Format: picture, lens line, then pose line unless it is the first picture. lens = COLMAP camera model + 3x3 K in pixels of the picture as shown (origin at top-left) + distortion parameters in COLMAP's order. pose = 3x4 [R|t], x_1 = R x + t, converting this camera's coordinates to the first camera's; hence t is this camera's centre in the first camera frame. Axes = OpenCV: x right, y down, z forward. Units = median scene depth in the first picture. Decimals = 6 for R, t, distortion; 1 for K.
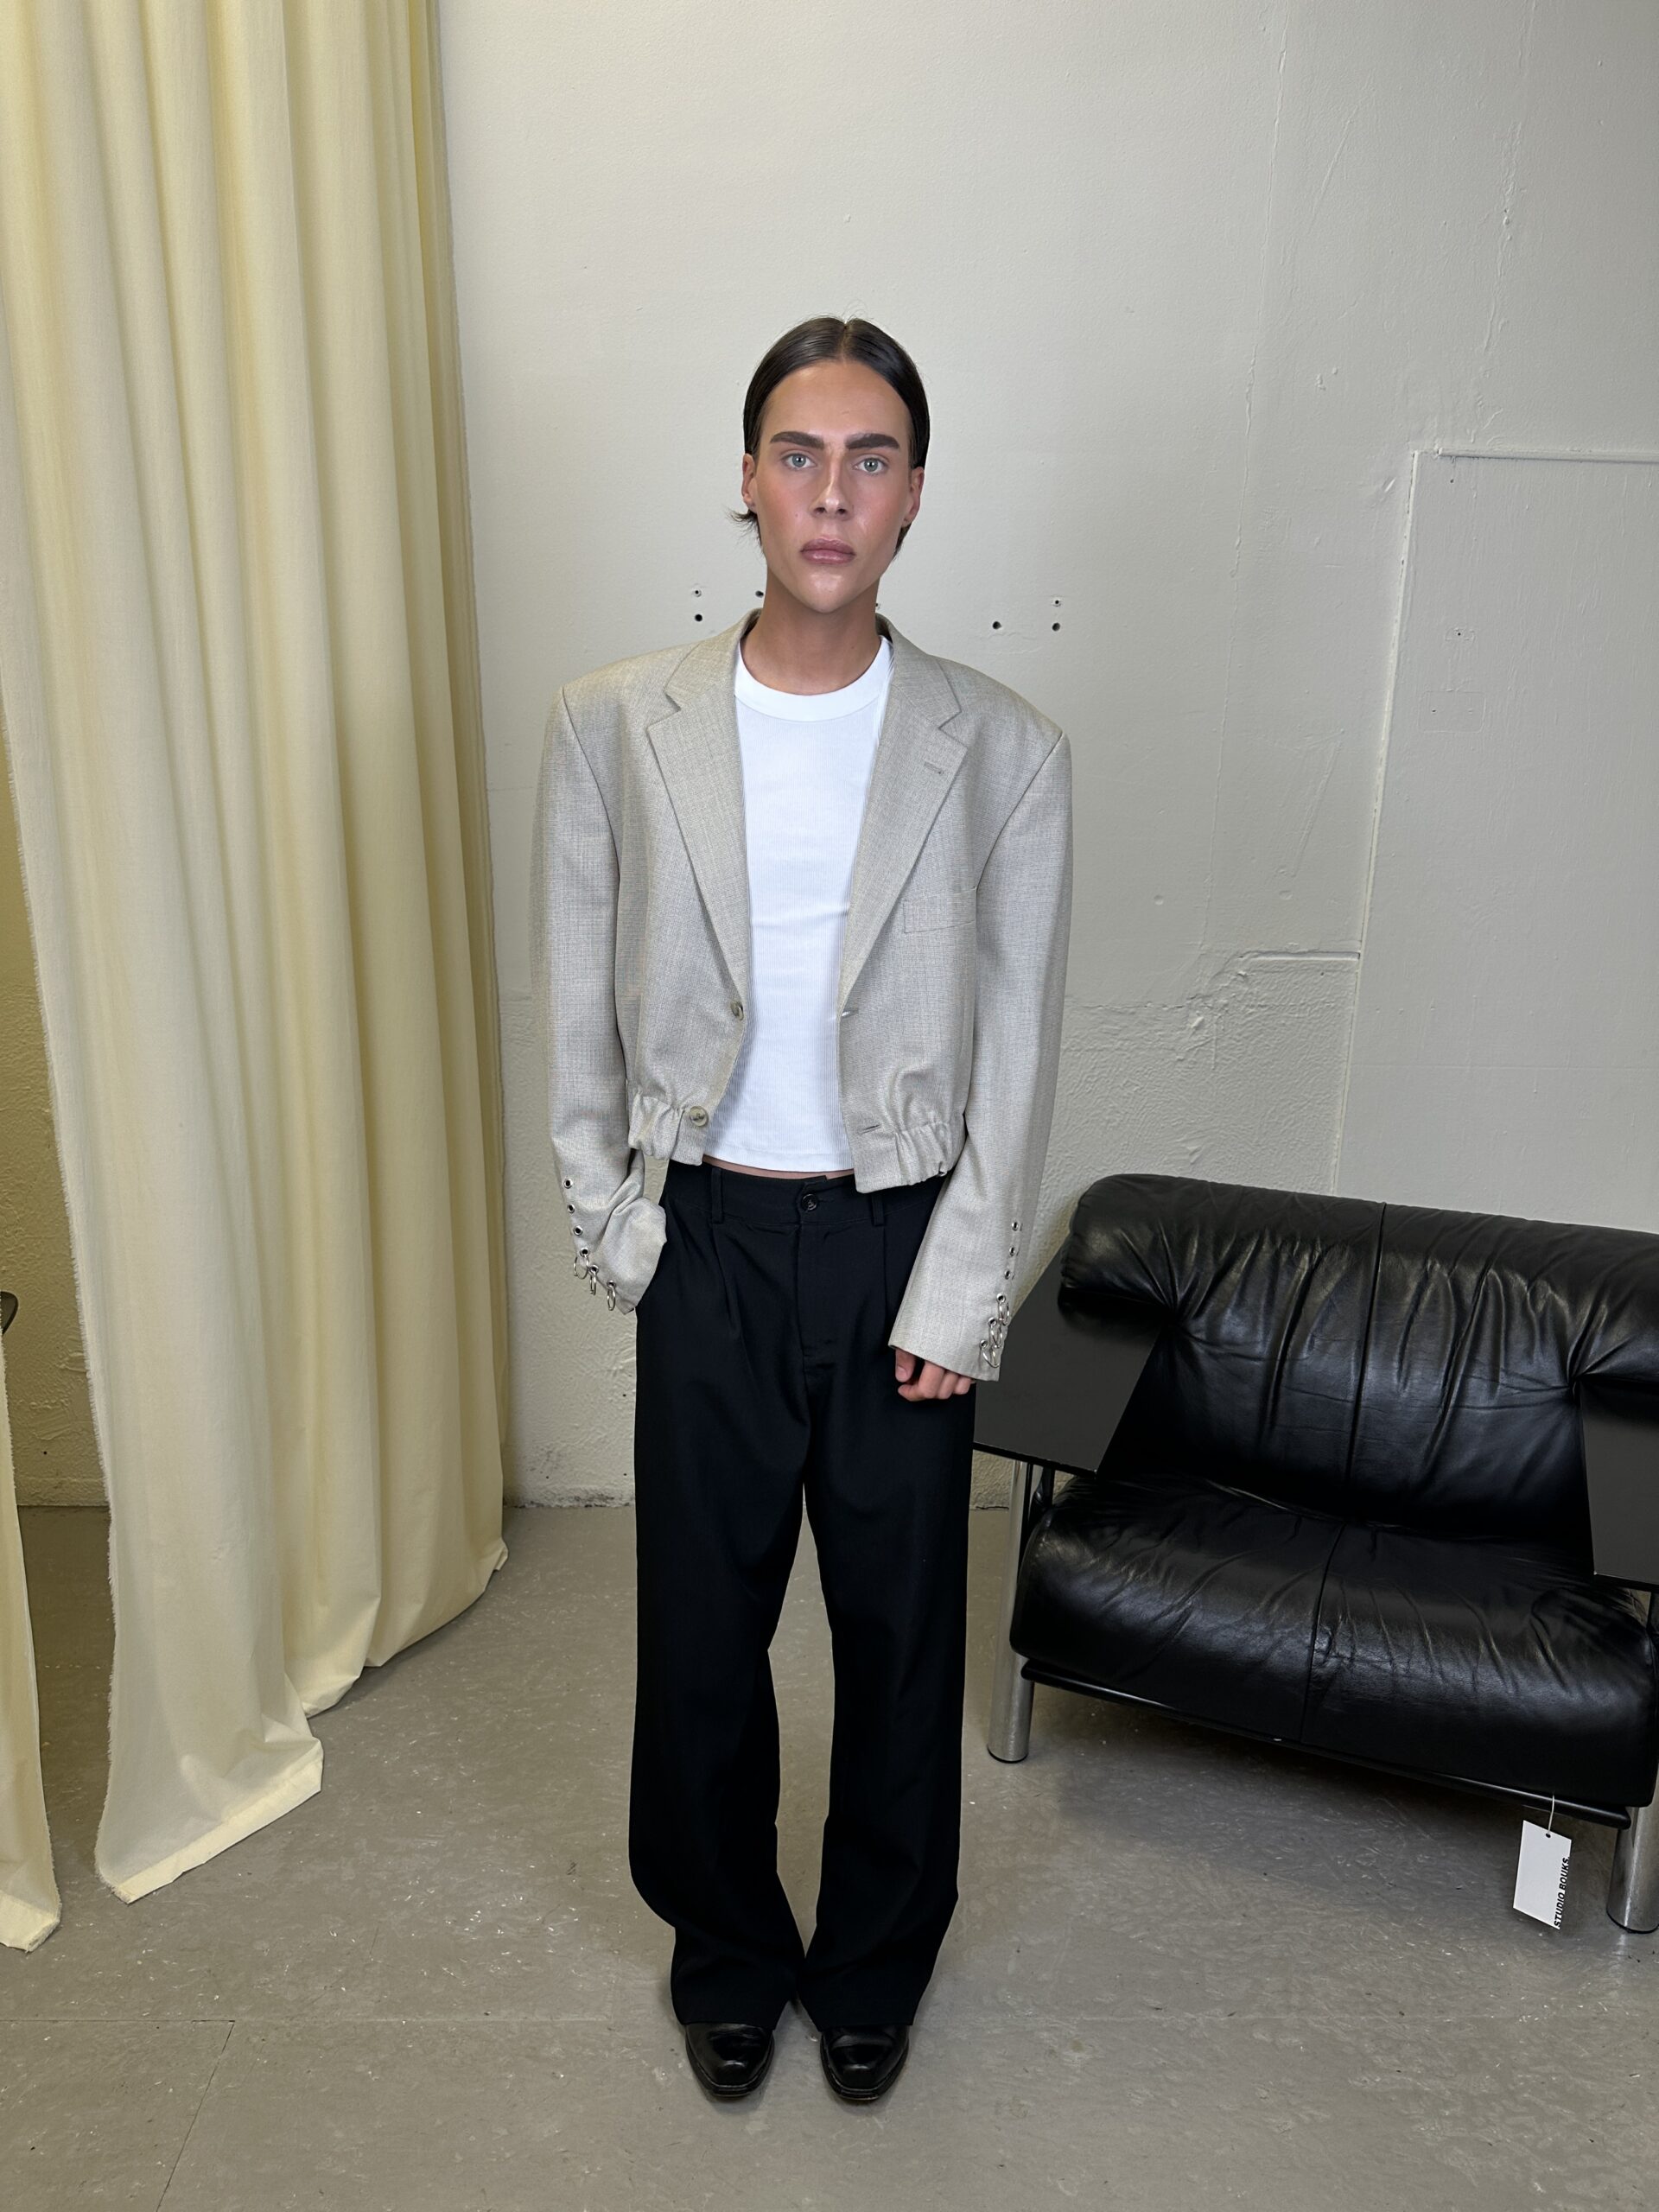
lens RADIAL K [[1590.8, 0, 829.5], [0, 1590.8, 1106.0], [0, 0, 1]] dist [-0.002518, -0.005363]
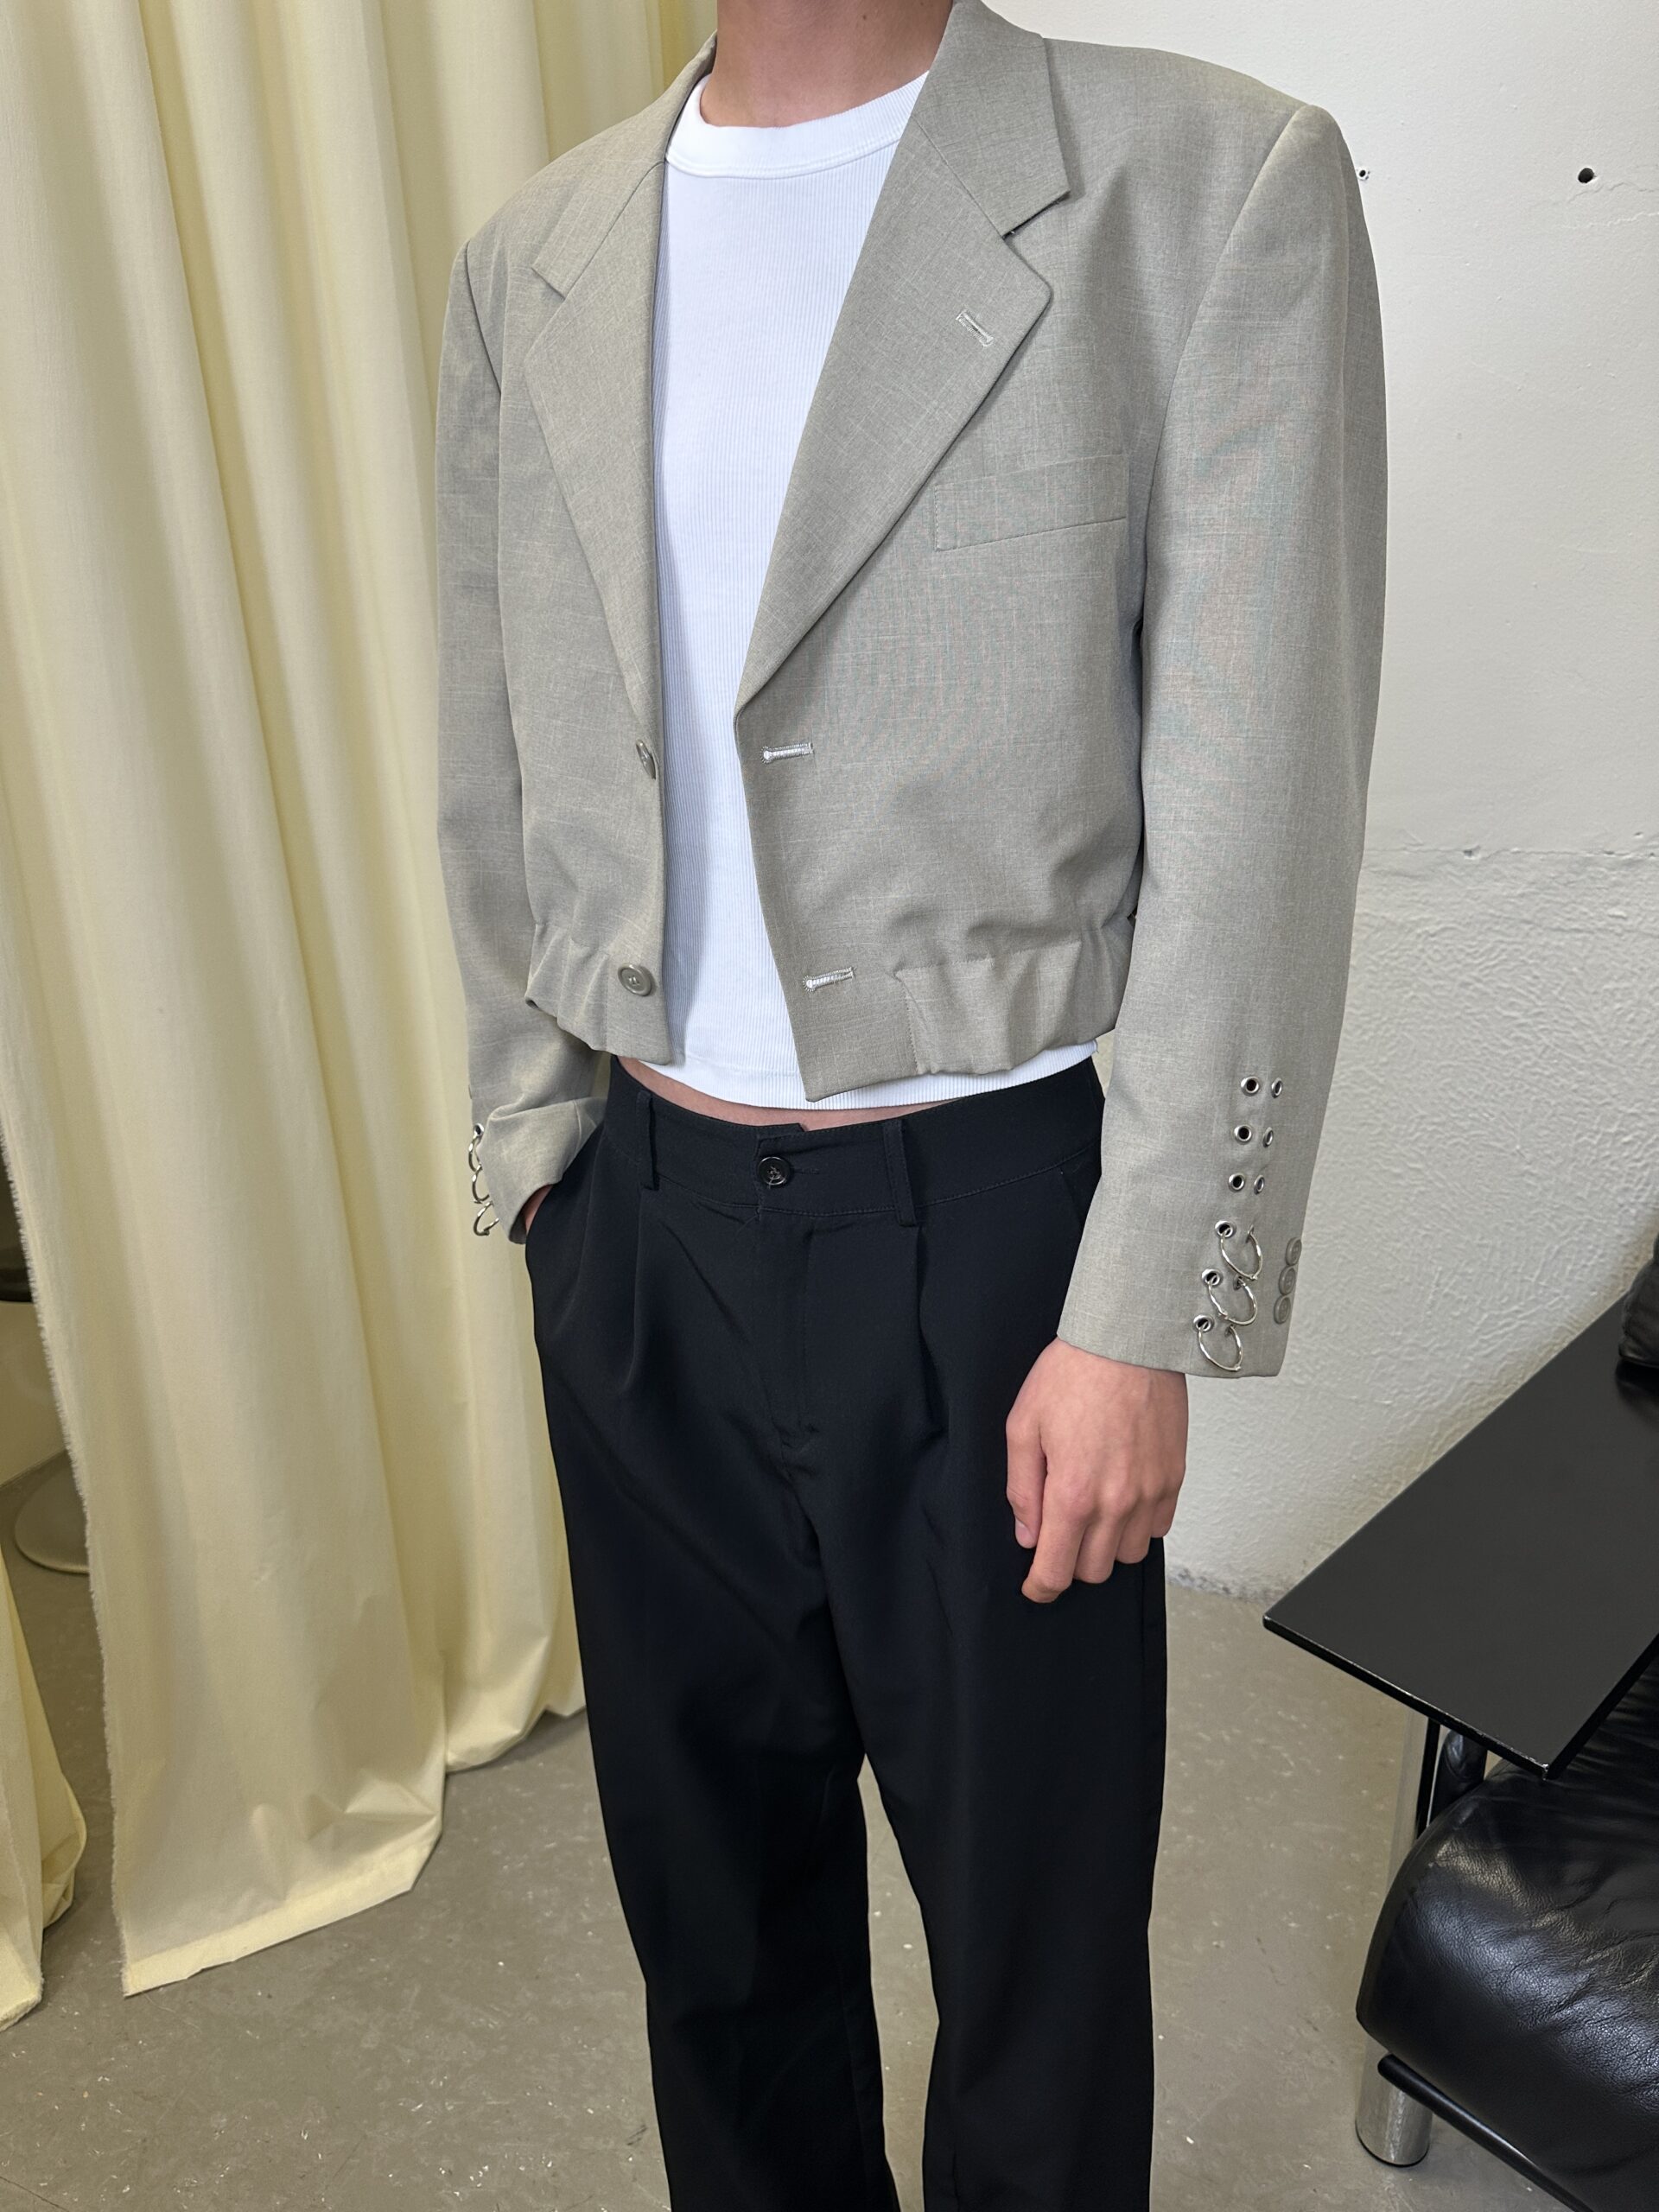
lens RADIAL K [[1590.8, 0, 829.5], [0, 1590.8, 1106.0], [0, 0, 1]] dist [-0.002518, -0.005363]
pose [[0.897780, 0.079084, -0.433285, 0.161565], [-0.044265, 0.994968, 0.089885, -0.018809], [0.438213, -0.061518, 0.896763, 0.440255]]
